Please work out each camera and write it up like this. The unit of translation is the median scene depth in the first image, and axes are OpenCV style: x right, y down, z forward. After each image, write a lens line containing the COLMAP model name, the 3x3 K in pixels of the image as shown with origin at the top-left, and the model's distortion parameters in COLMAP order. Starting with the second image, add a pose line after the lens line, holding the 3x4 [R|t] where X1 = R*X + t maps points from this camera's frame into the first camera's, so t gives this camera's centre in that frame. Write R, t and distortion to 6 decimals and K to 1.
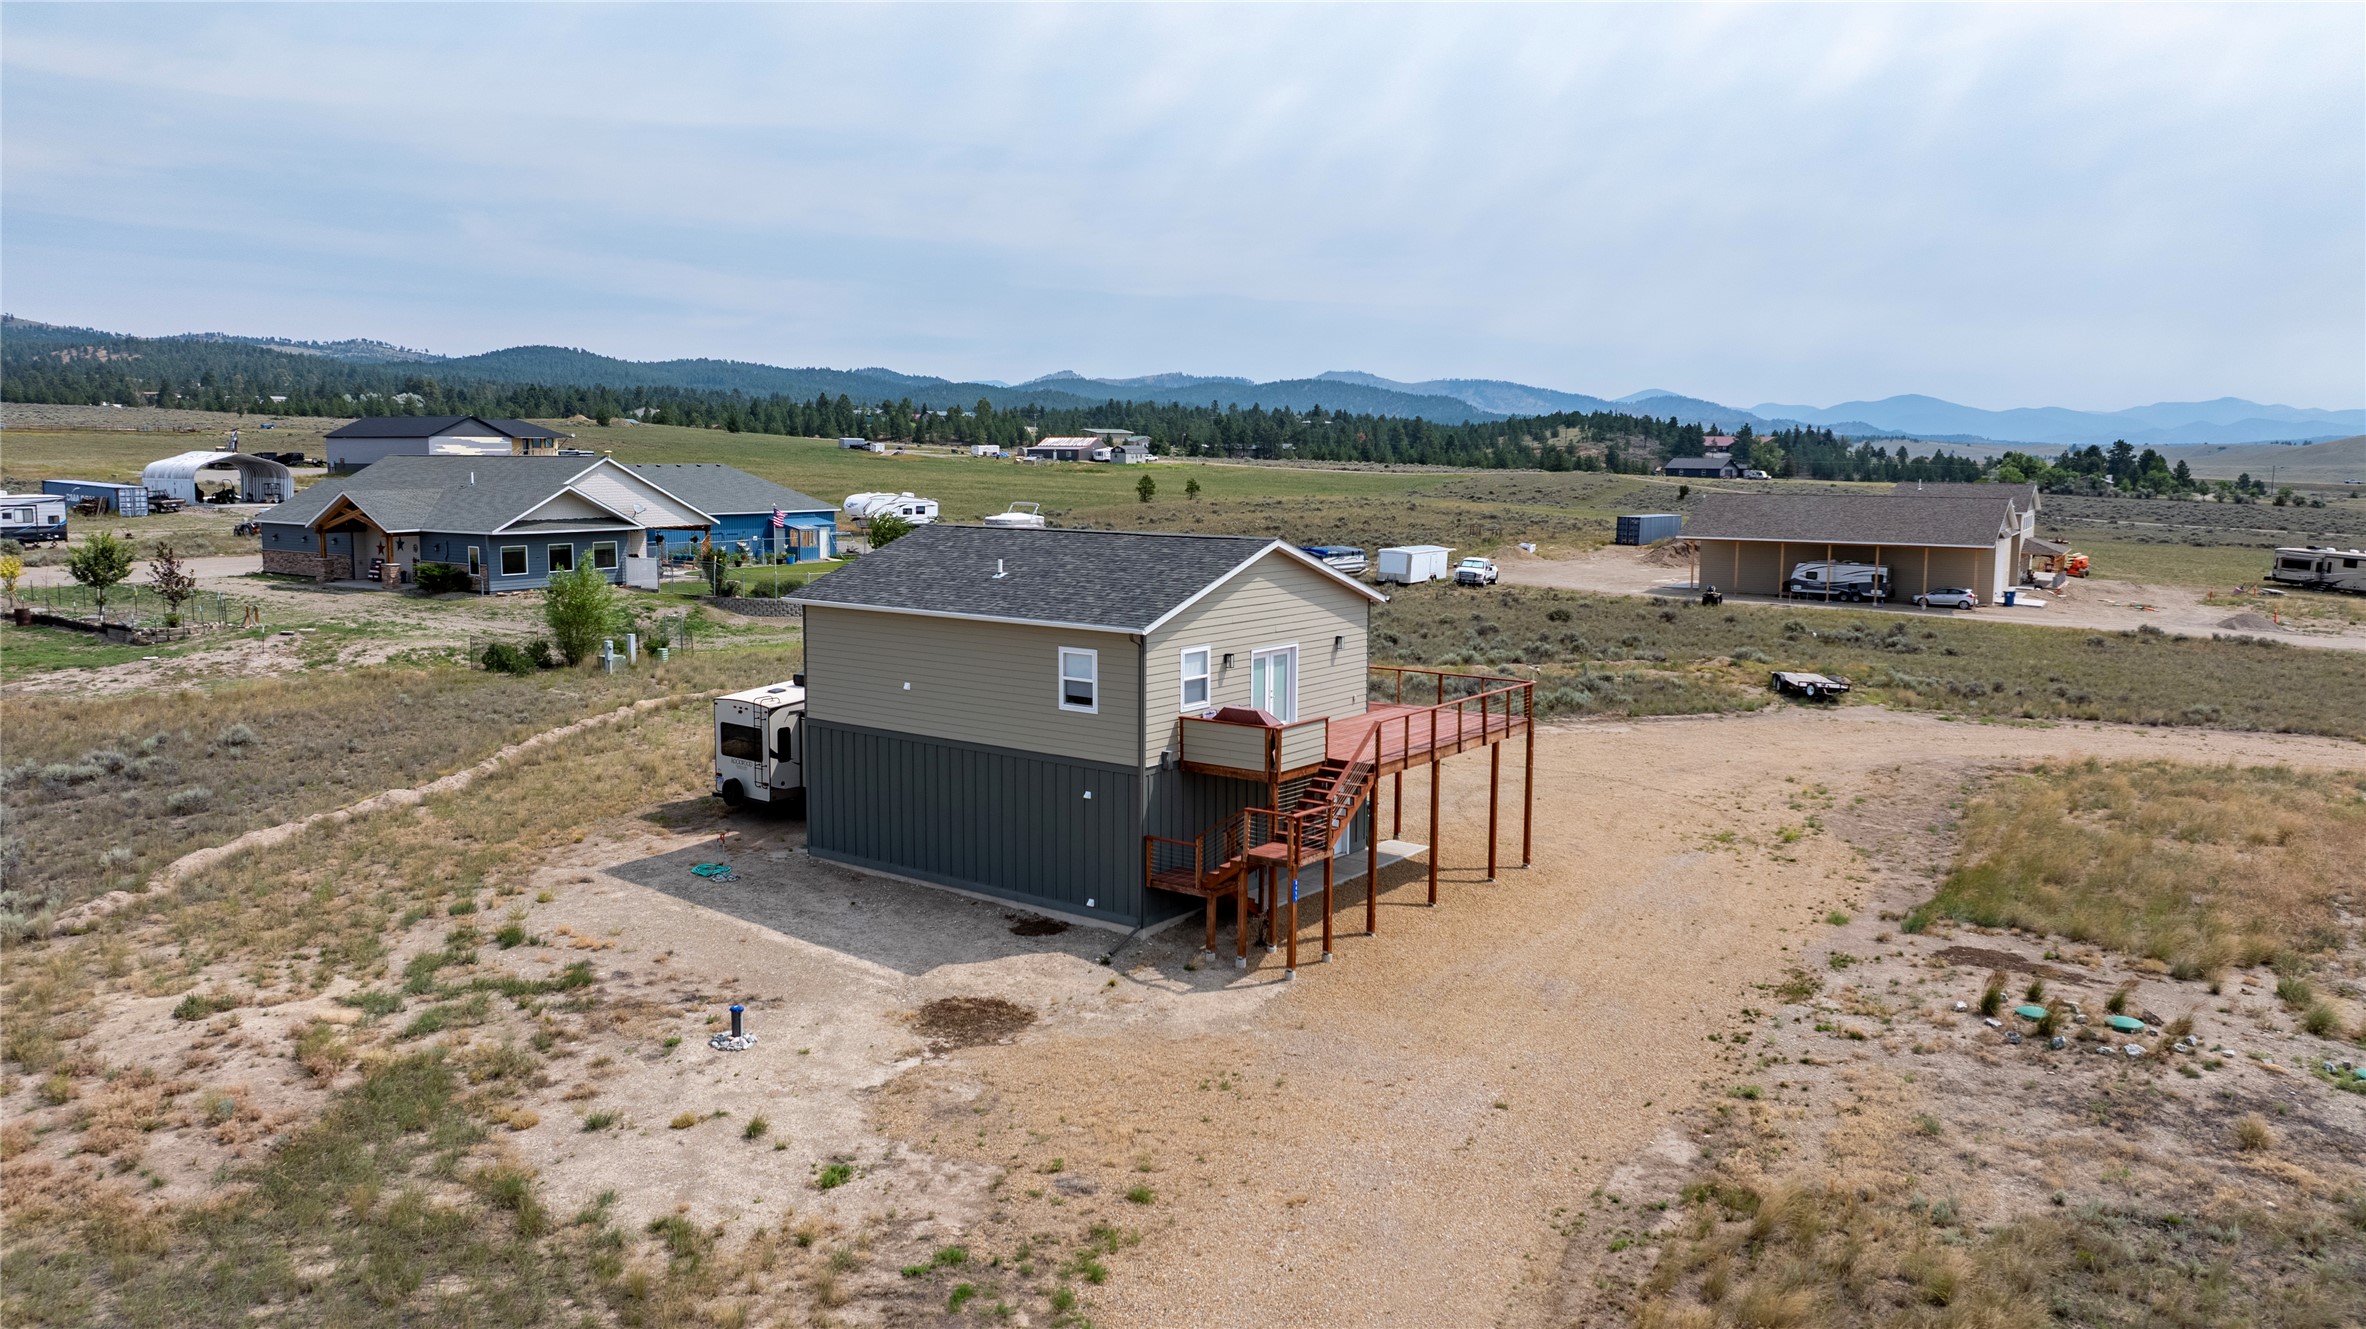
lens RADIAL K [[1657.6, 0, 1186.6], [0, 1657.6, 658.8], [0, 0, 1]] dist [-0.029983, 0.017367]
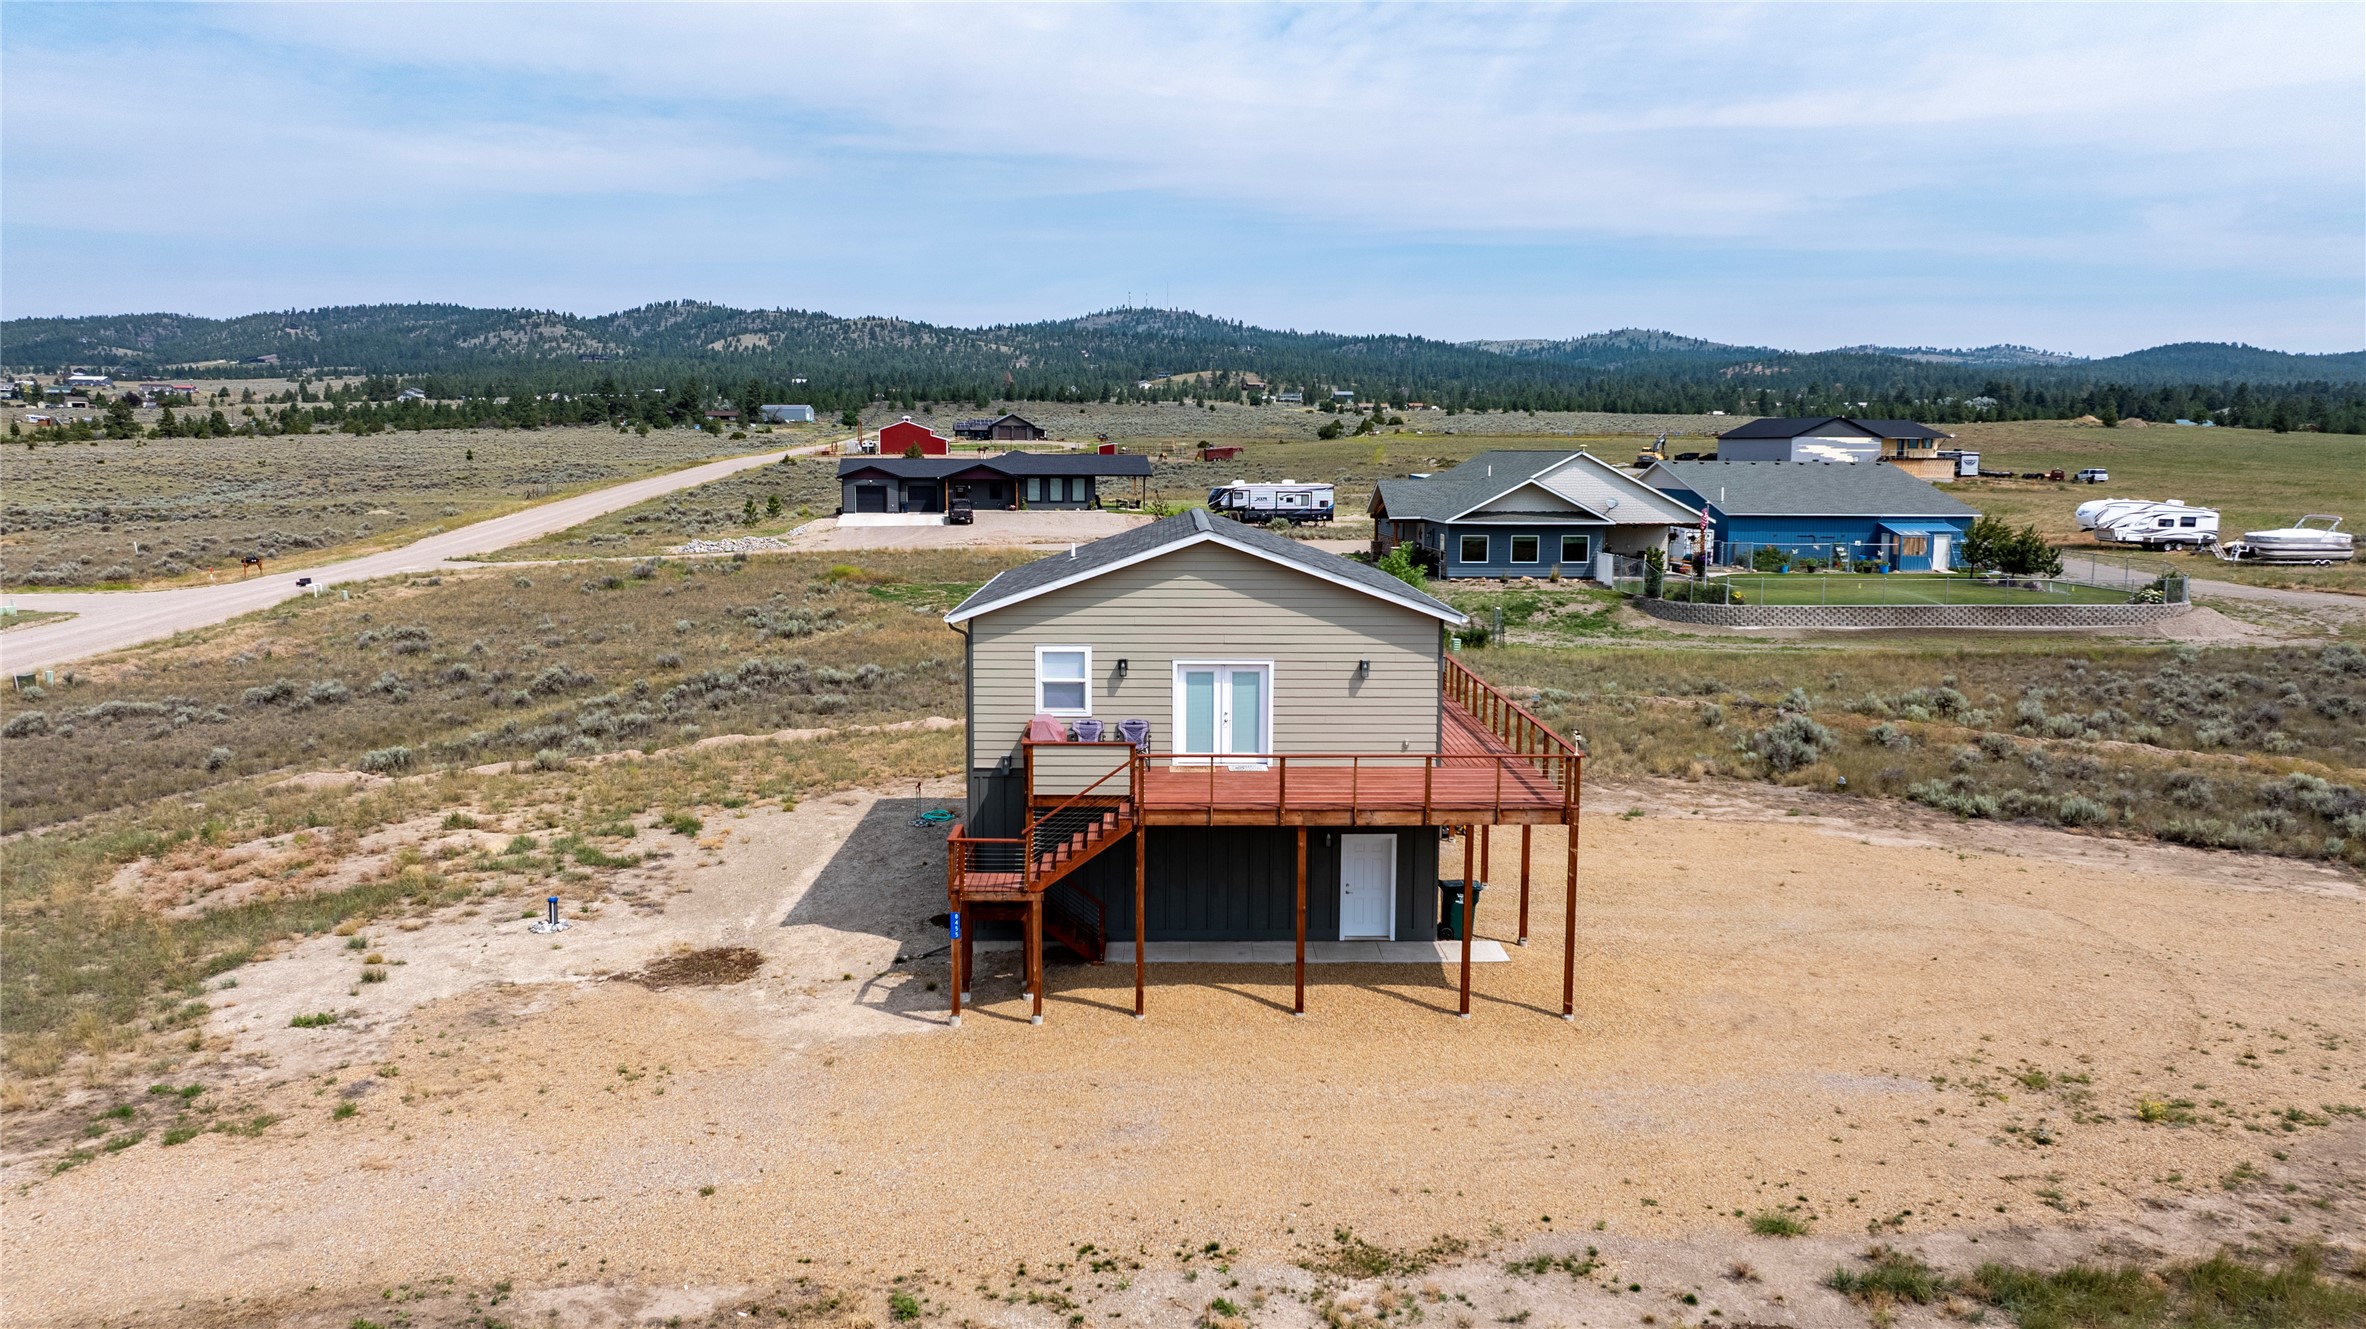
lens RADIAL K [[1657.6, 0, 1191.8], [0, 1657.6, 656.2], [0, 0, 1]] dist [-0.029983, 0.017367]
pose [[0.607473, 0.093587, -0.788808, 0.732275], [-0.097400, 0.994318, 0.042960, -0.045612], [0.788346, 0.050733, 0.613136, 0.497384]]
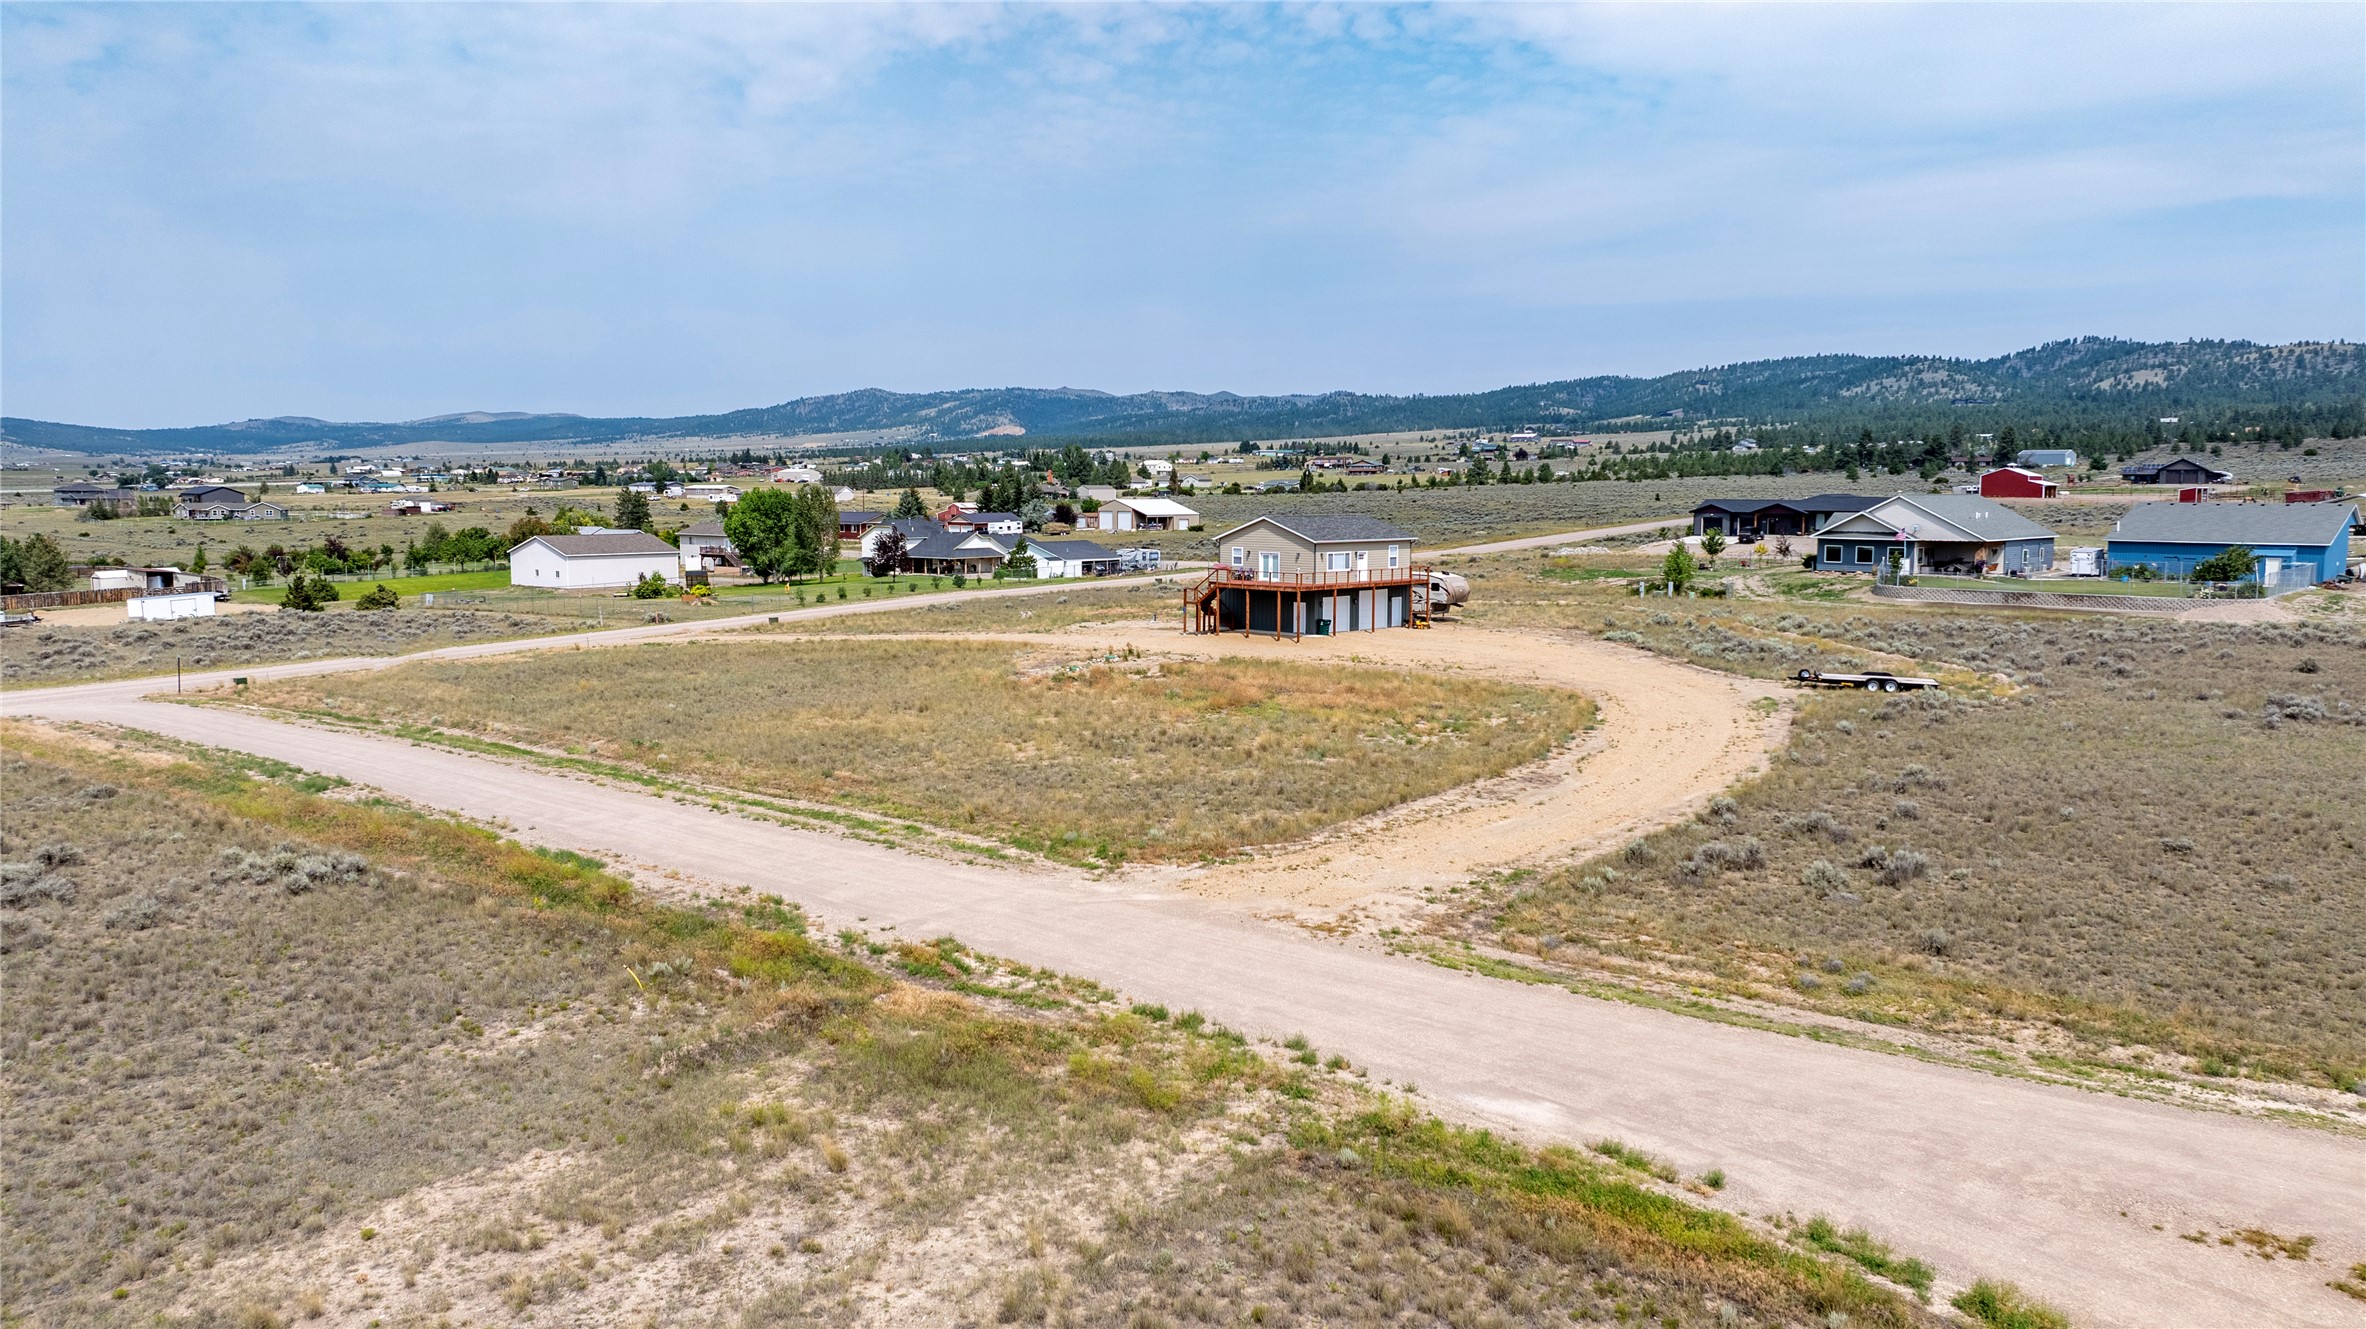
lens RADIAL K [[1657.6, 0, 1180.4], [0, 1657.6, 665.9], [0, 0, 1]] dist [-0.029983, 0.017367]
pose [[-0.164587, 0.097595, -0.981522, 3.294896], [-0.122478, 0.985370, 0.118516, -0.151289], [0.978729, 0.139721, -0.150225, 1.376905]]
